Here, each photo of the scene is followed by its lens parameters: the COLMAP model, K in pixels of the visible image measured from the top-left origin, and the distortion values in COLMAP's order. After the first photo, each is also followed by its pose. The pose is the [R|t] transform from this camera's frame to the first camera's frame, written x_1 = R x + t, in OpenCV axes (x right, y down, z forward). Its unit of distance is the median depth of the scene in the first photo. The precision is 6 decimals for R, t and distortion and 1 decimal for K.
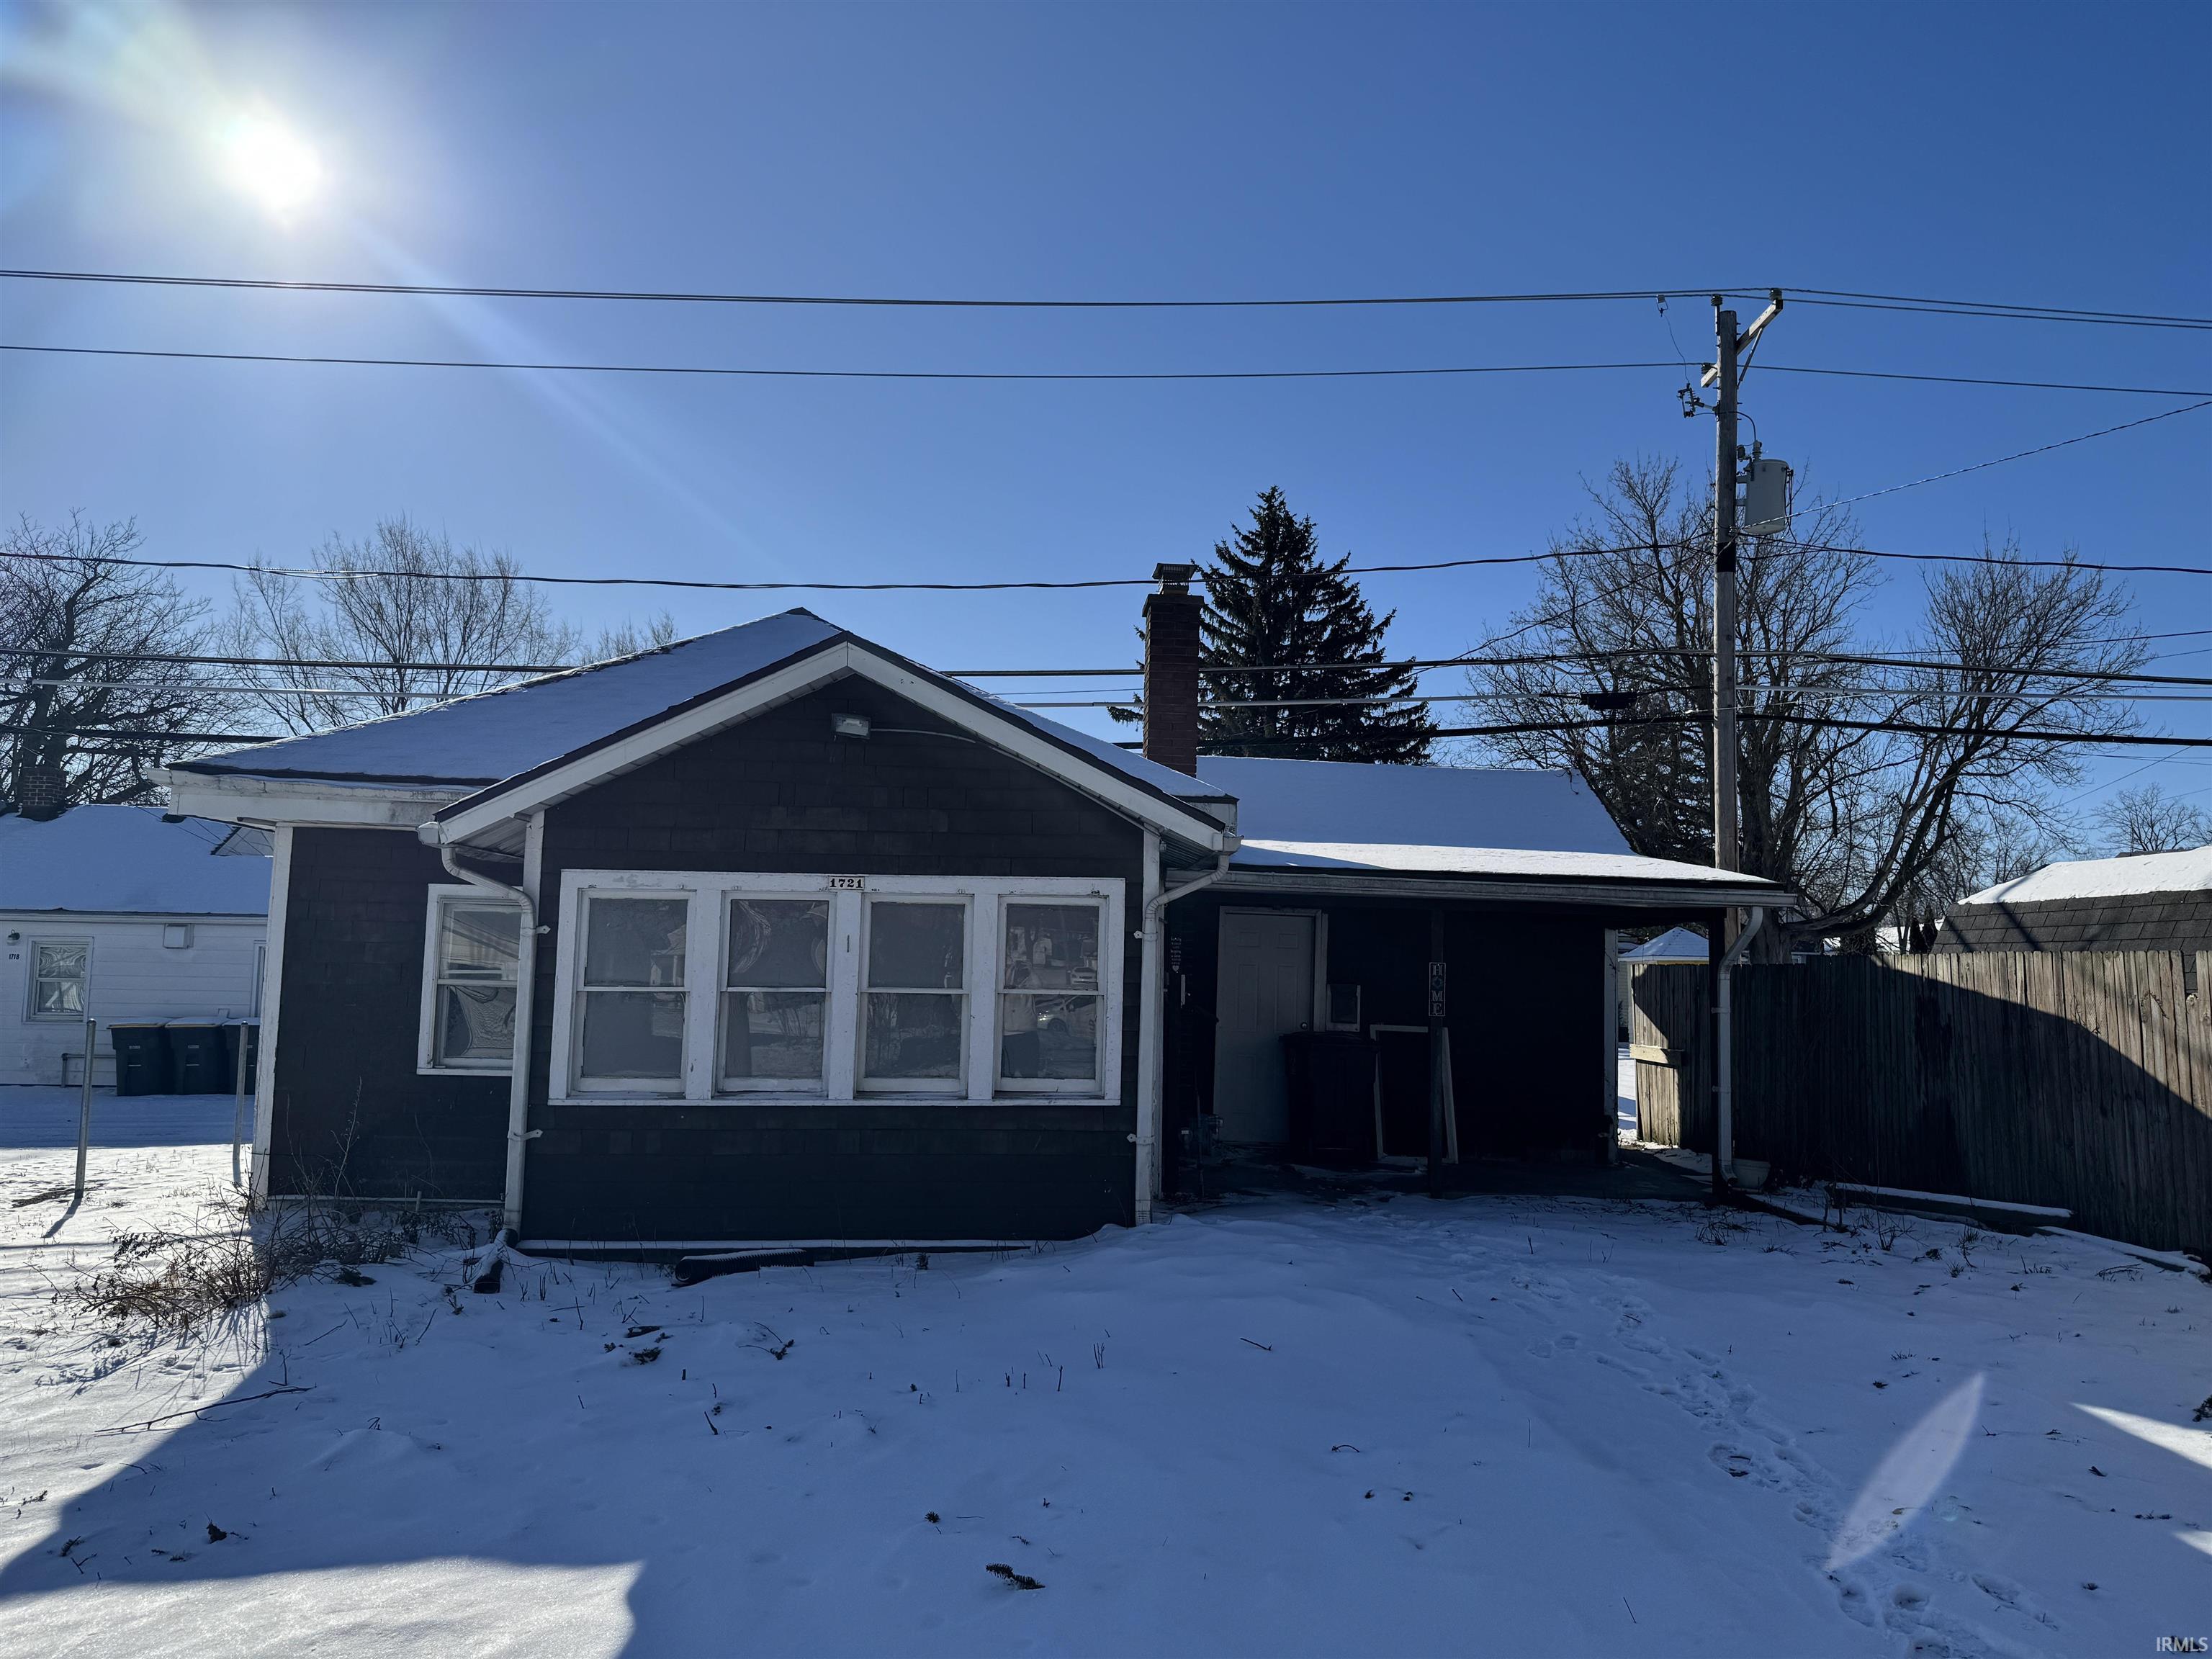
lens RADIAL K [[1556.3, 0, 1124.6], [0, 1556.3, 838.2], [0, 0, 1]] dist [0.039051, -0.001613]
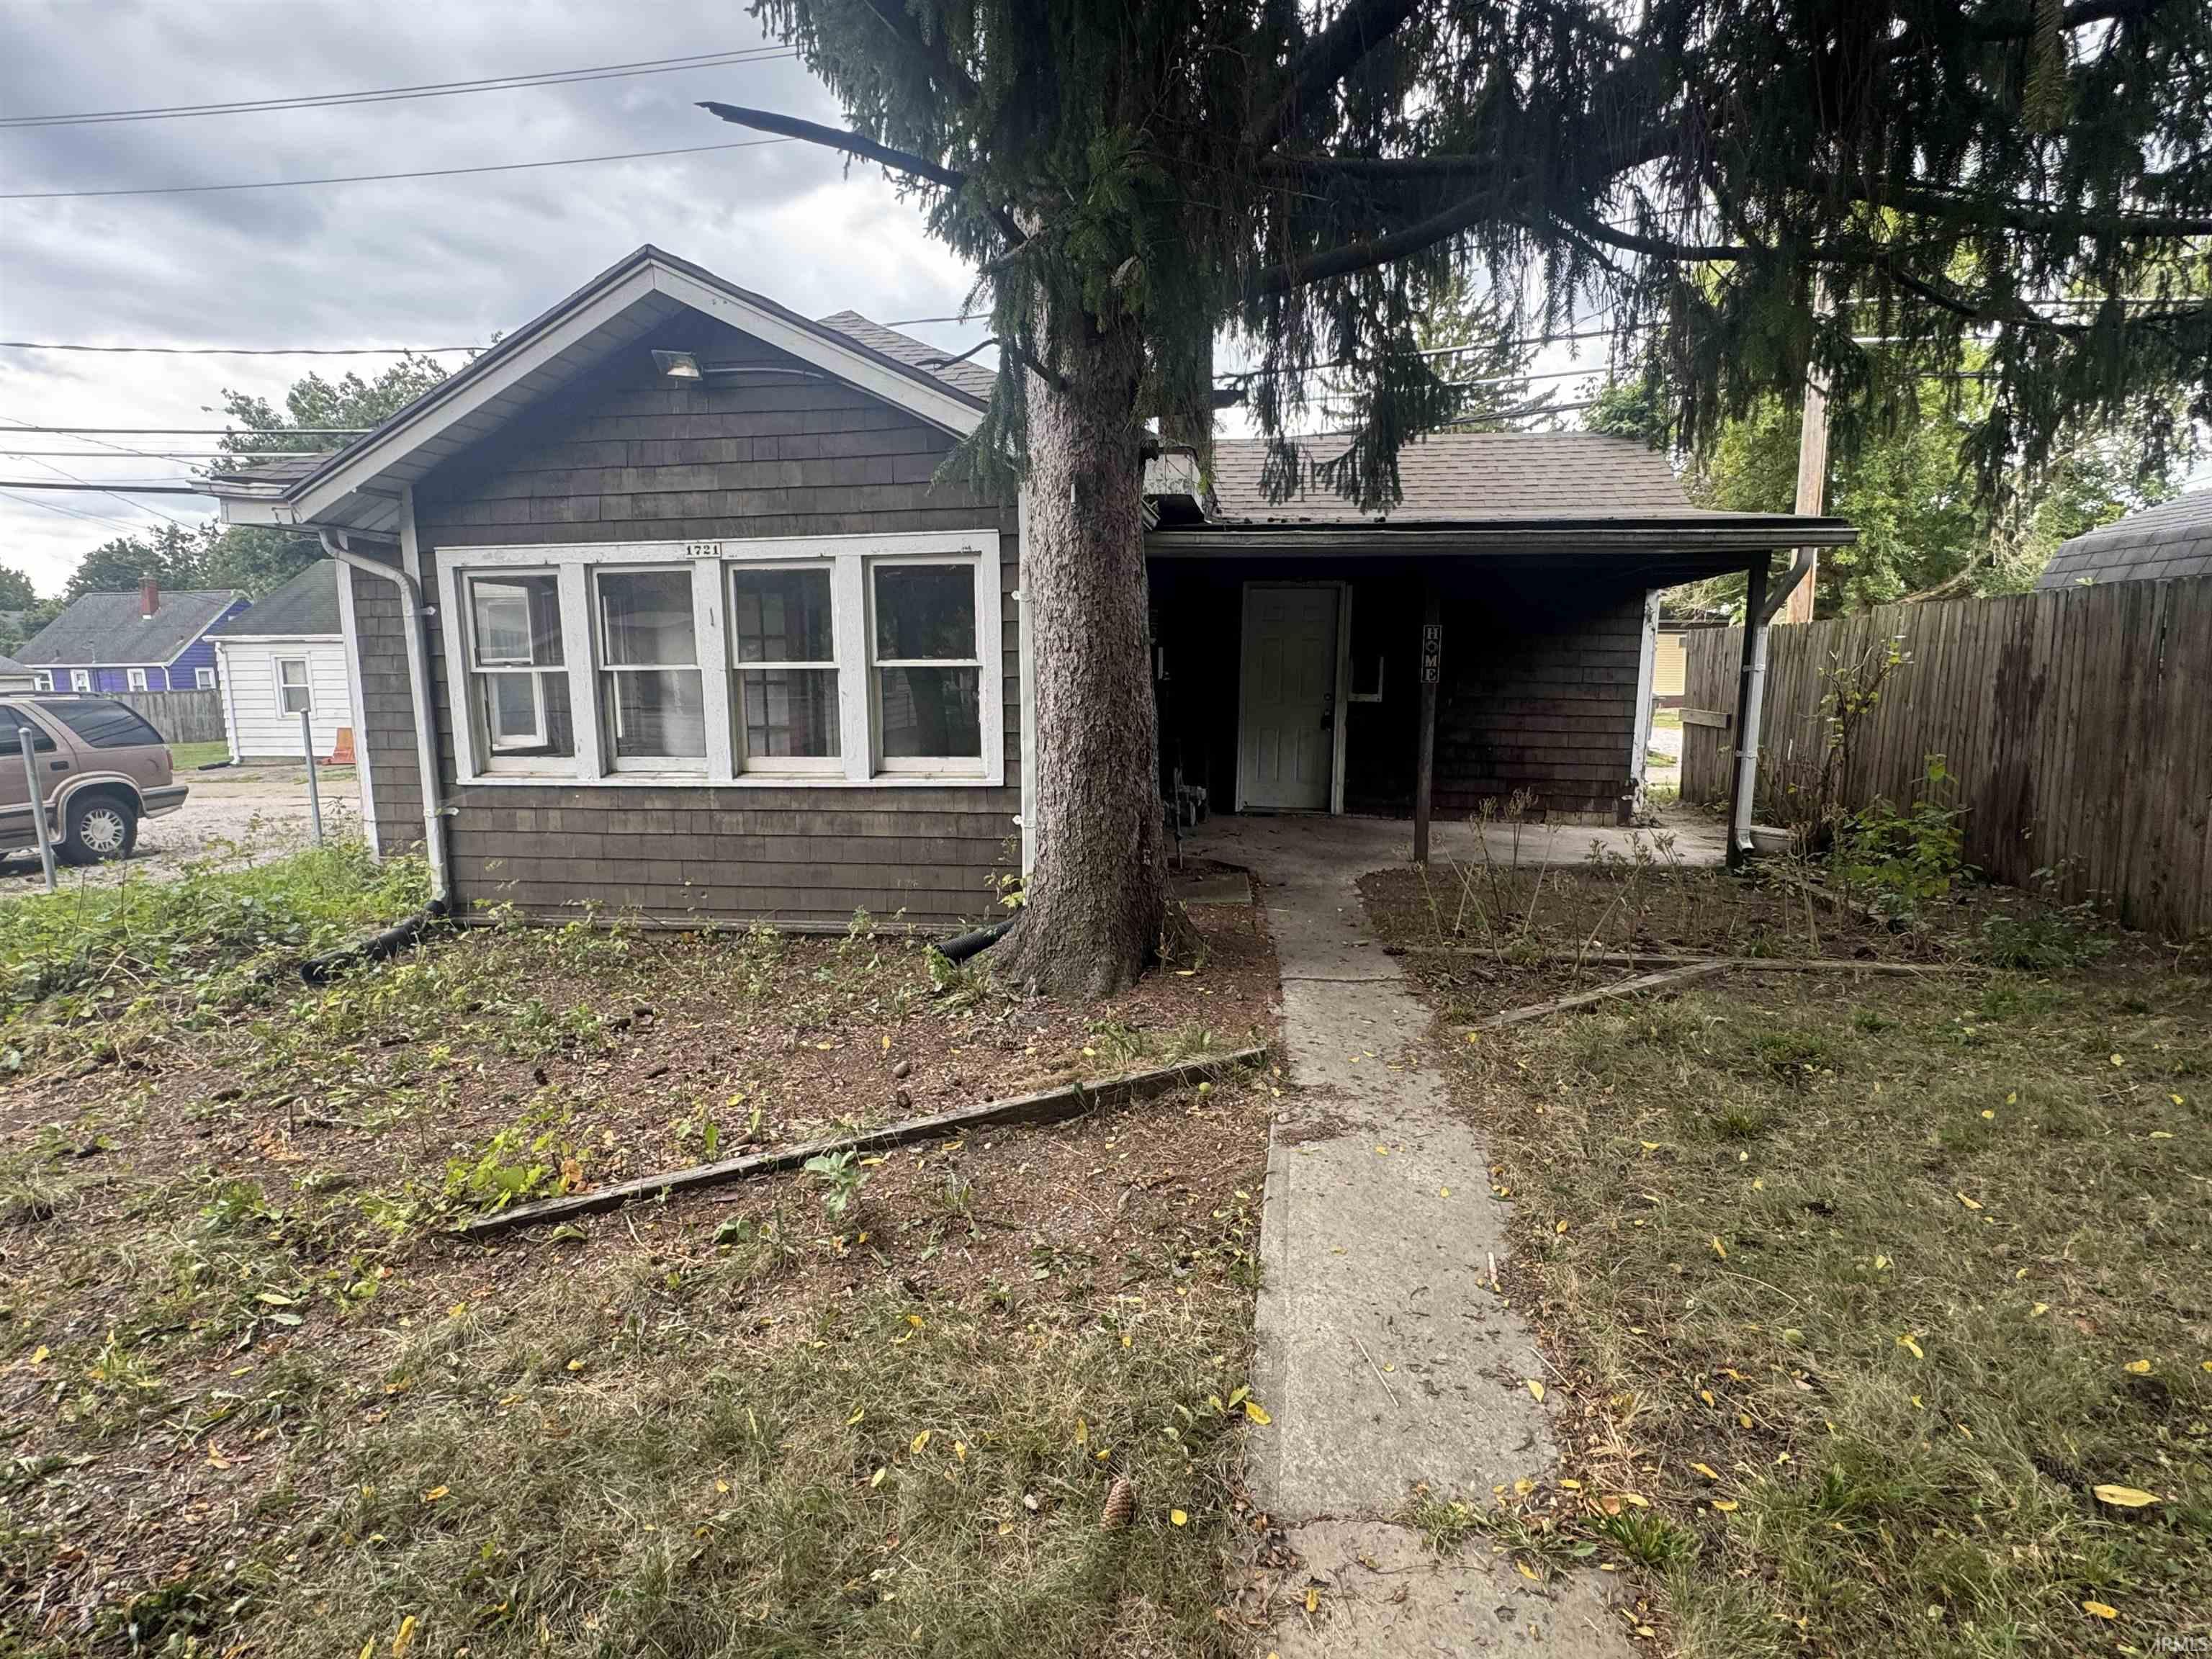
lens RADIAL K [[1088.3, 0, 1115.0], [0, 1088.3, 822.4], [0, 0, 1]] dist [-0.004903, -0.000104]
pose [[0.978079, 0.004646, -0.208185, 0.193392], [0.042531, 0.974219, 0.221558, 0.053569], [0.203847, -0.225555, 0.952665, 0.397641]]
